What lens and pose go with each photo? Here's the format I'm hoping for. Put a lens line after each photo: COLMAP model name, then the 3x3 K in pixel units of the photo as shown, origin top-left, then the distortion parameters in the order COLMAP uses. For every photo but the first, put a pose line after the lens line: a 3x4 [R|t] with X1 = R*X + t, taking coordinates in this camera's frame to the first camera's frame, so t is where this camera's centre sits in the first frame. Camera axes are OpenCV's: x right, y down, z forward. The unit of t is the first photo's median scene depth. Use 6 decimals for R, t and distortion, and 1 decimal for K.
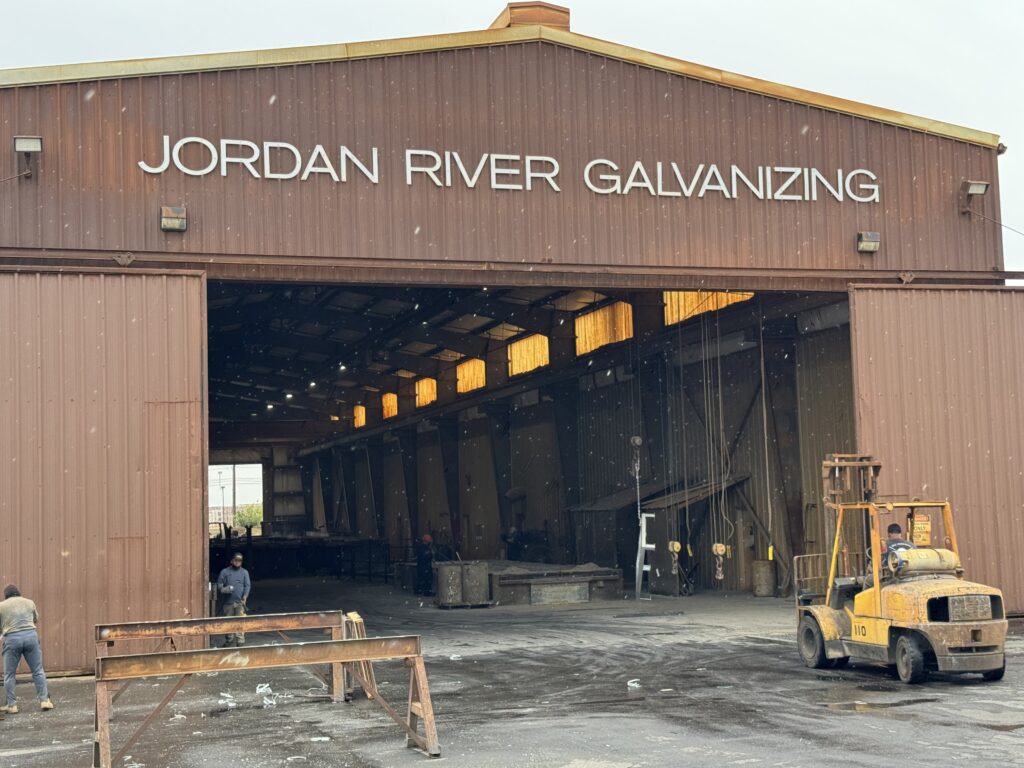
lens RADIAL K [[1431.3, 0, 505.3], [0, 1431.3, 384.4], [0, 0, 1]] dist [0.134040, -0.102512]
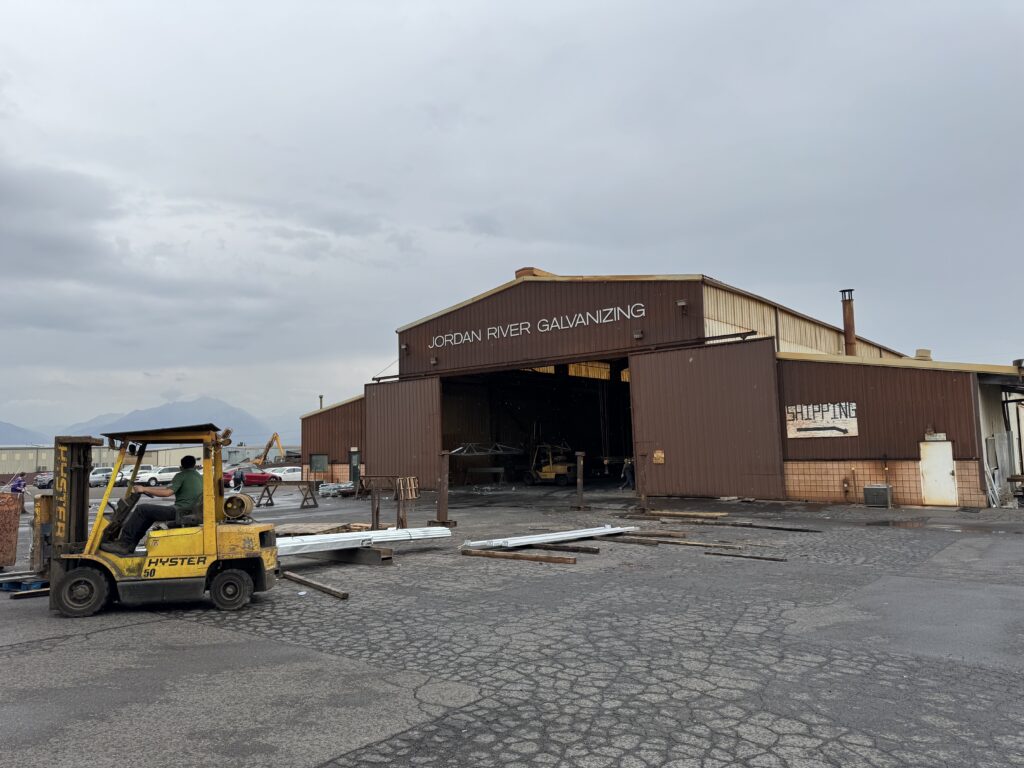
lens RADIAL K [[711.9, 0, 512.0], [0, 711.9, 384.0], [0, 0, 1]] dist [0.148630, -0.266614]
pose [[0.554225, -0.056584, -0.830442, 1.166168], [0.079442, 0.996728, -0.014895, -0.017628], [0.828567, -0.057717, 0.556907, 0.182557]]
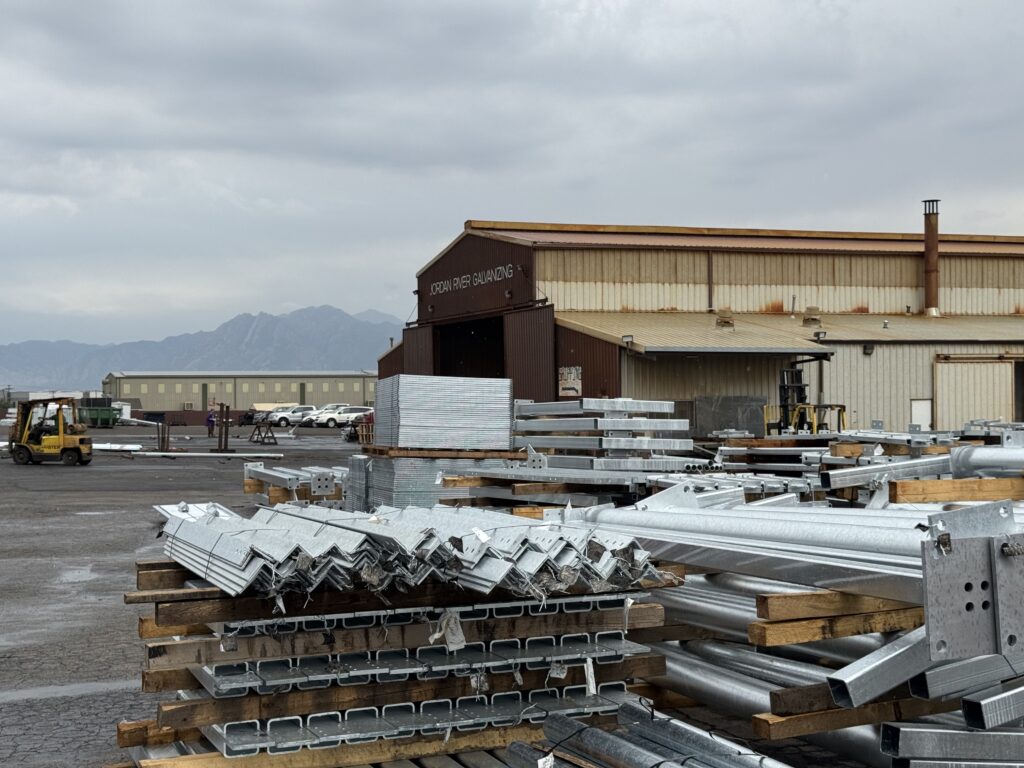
lens RADIAL K [[1433.1, 0, 512.0], [0, 1433.1, 384.0], [0, 0, 1]] dist [0.149318, -0.251488]
pose [[0.037488, 0.026833, -0.998937, 2.866456], [0.092568, 0.995248, 0.030208, -0.020167], [0.995000, -0.093602, 0.034826, 0.956575]]
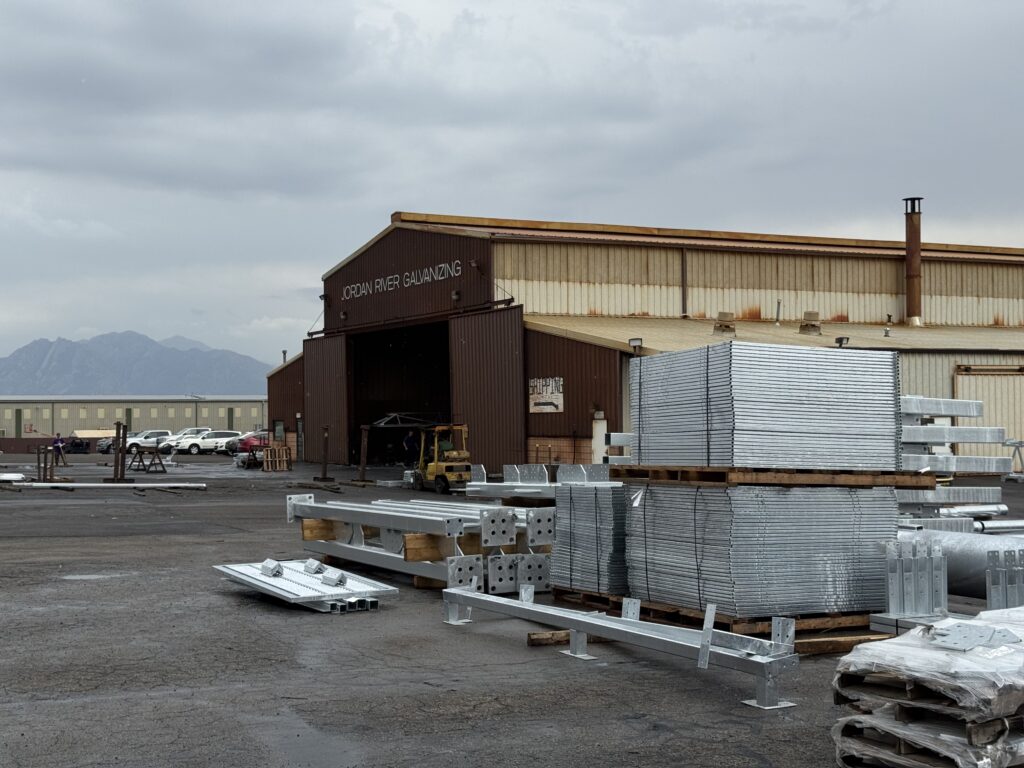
lens RADIAL K [[1433.1, 0, 512.0], [0, 1433.1, 384.0], [0, 0, 1]] dist [0.149318, -0.251488]
pose [[0.166619, 0.007519, -0.985993, 2.481829], [0.087978, 0.995869, 0.022461, -0.009180], [0.982089, -0.090489, 0.165269, 0.760873]]
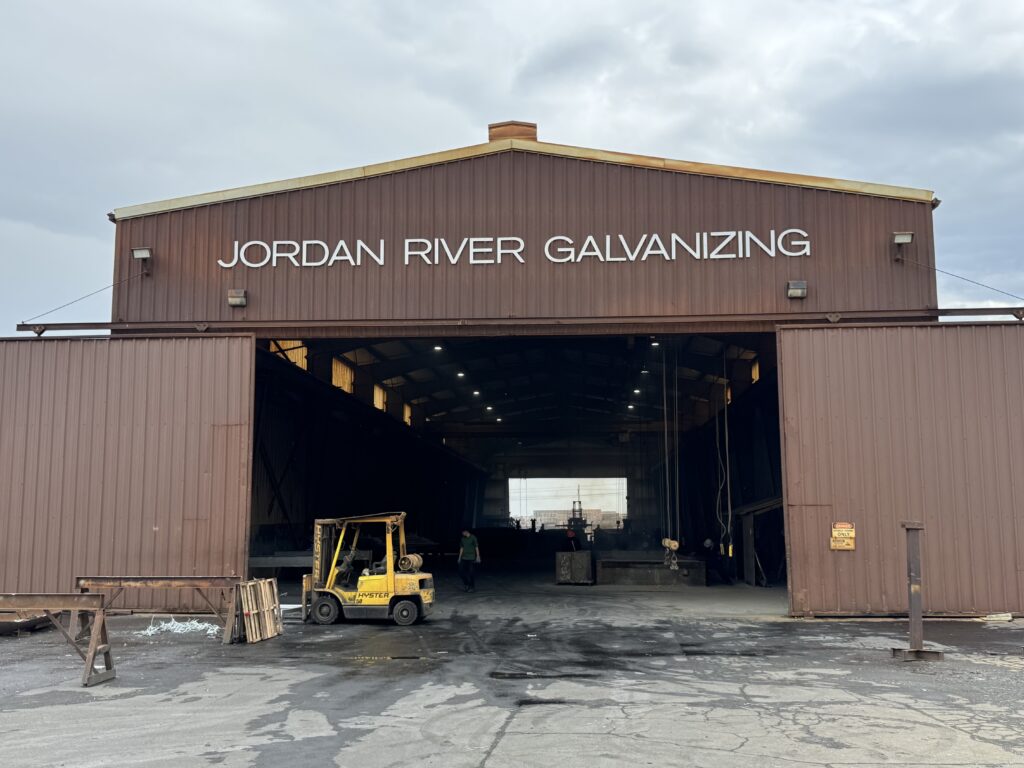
lens RADIAL K [[1009.8, 0, 503.3], [0, 1009.8, 381.1], [0, 0, 1]] dist [0.152384, -0.293254]
pose [[0.925815, -0.020444, -0.377424, 0.362045], [0.004427, 0.999054, -0.043257, 0.012364], [0.377951, 0.038378, 0.925030, 0.145415]]
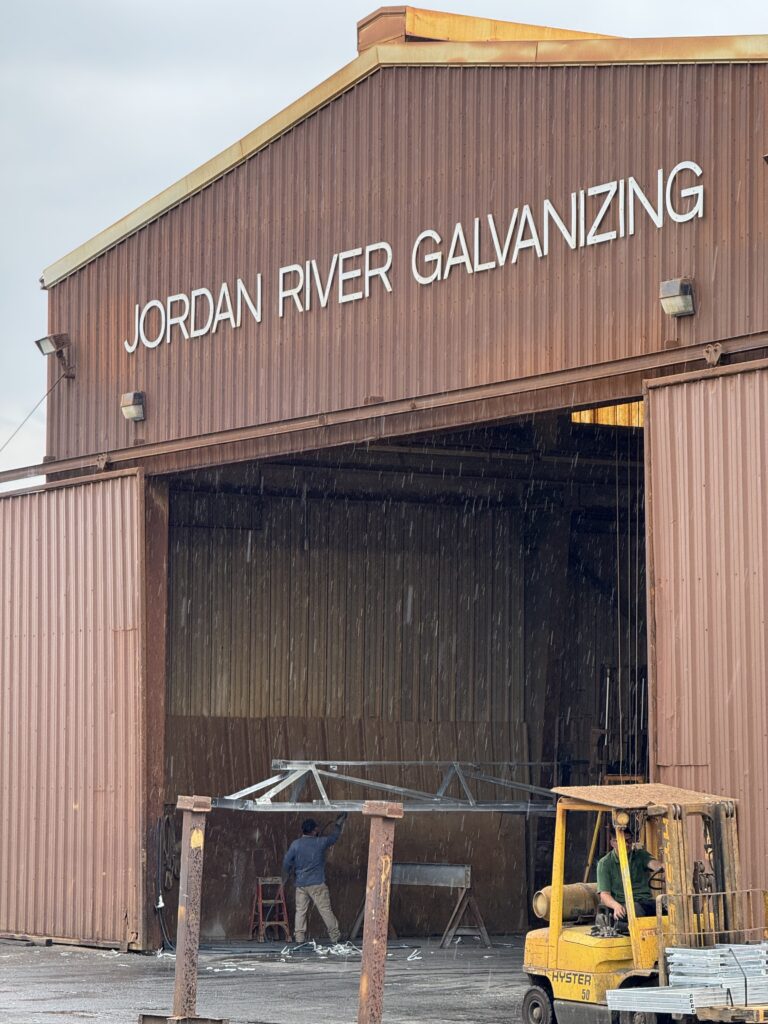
lens RADIAL K [[3615.3, 0, 384.0], [0, 3615.3, 512.0], [0, 0, 1]] dist [0.130298, 1.800734]
pose [[0.208918, -0.043952, -0.976945, 1.638435], [0.071671, 0.996991, -0.029527, 0.014670], [0.975303, -0.063850, 0.211440, 0.634173]]
